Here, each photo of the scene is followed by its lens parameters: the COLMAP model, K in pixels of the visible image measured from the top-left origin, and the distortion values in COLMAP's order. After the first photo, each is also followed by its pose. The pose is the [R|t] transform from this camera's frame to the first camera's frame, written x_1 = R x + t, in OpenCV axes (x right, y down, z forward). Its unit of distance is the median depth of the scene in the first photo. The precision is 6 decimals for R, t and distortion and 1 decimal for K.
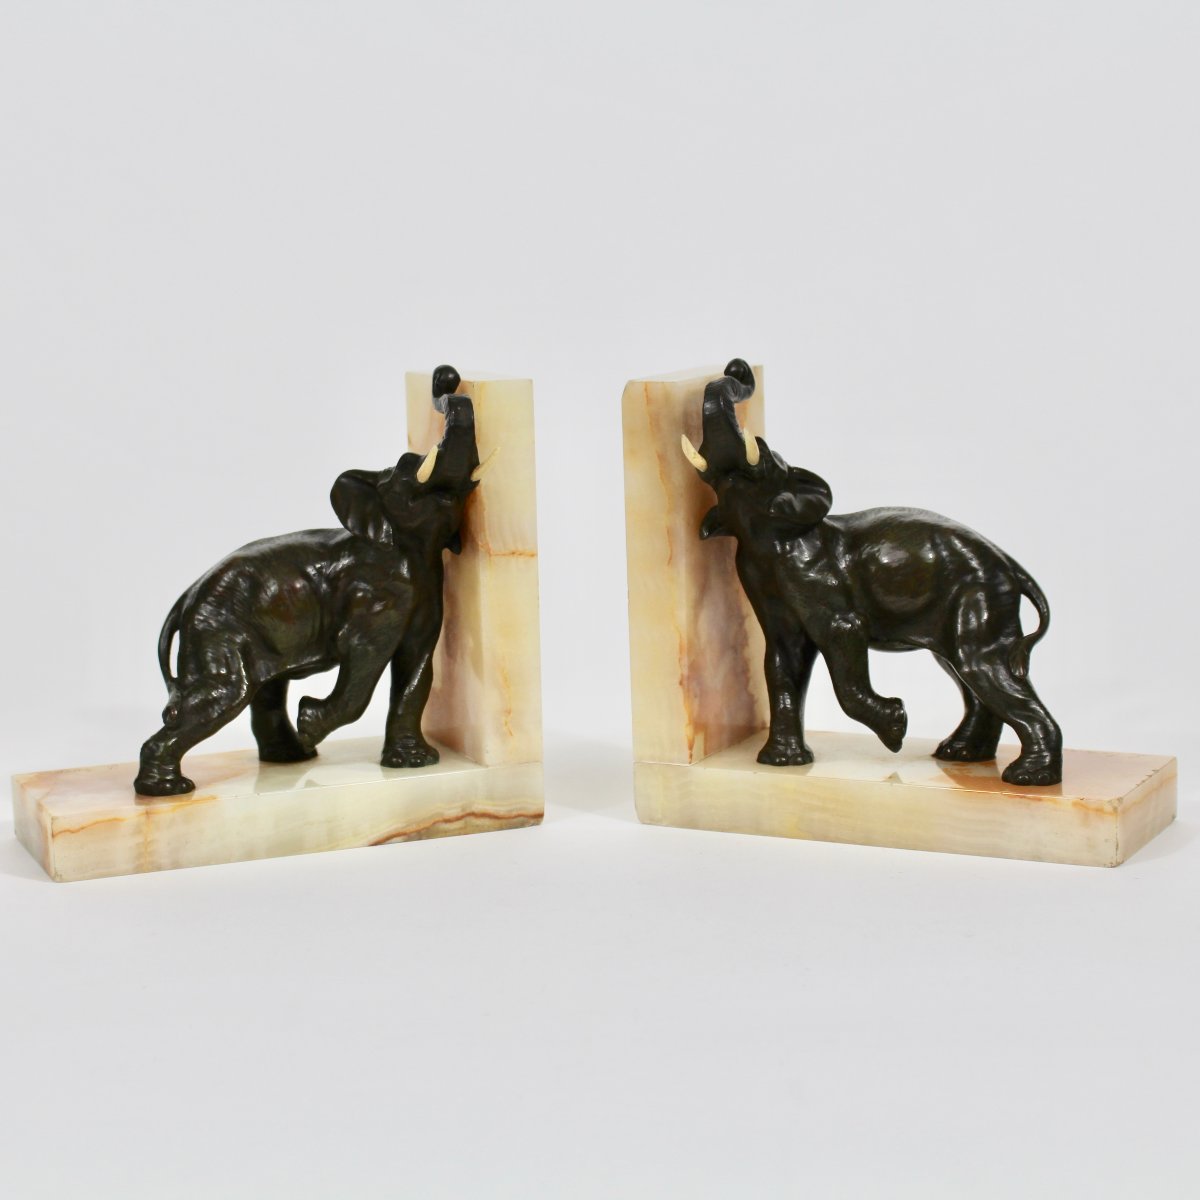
lens RADIAL K [[2705.5, 0, 600.0], [0, 2705.5, 600.0], [0, 0, 1]] dist [-0.028598, -0.251442]
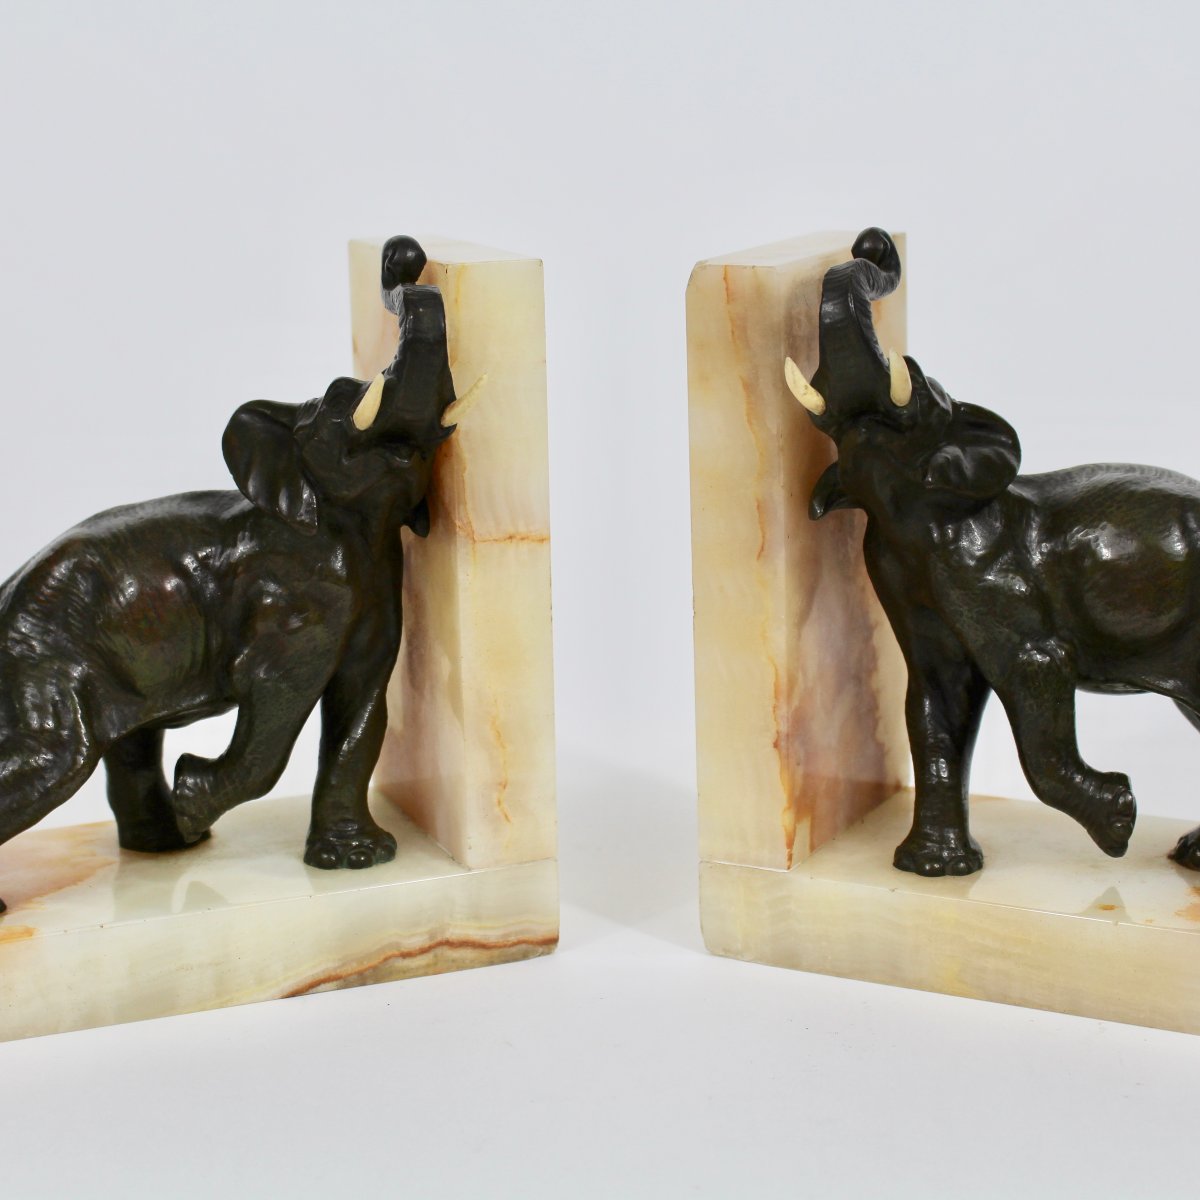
lens RADIAL K [[2705.5, 0, 600.0], [0, 2705.5, 600.0], [0, 0, 1]] dist [-0.028598, -0.251442]
pose [[0.999855, 0.007163, -0.015423, -0.001644], [-0.006024, 0.997339, 0.072659, -0.048665], [0.015903, -0.072556, 0.997238, 0.374115]]
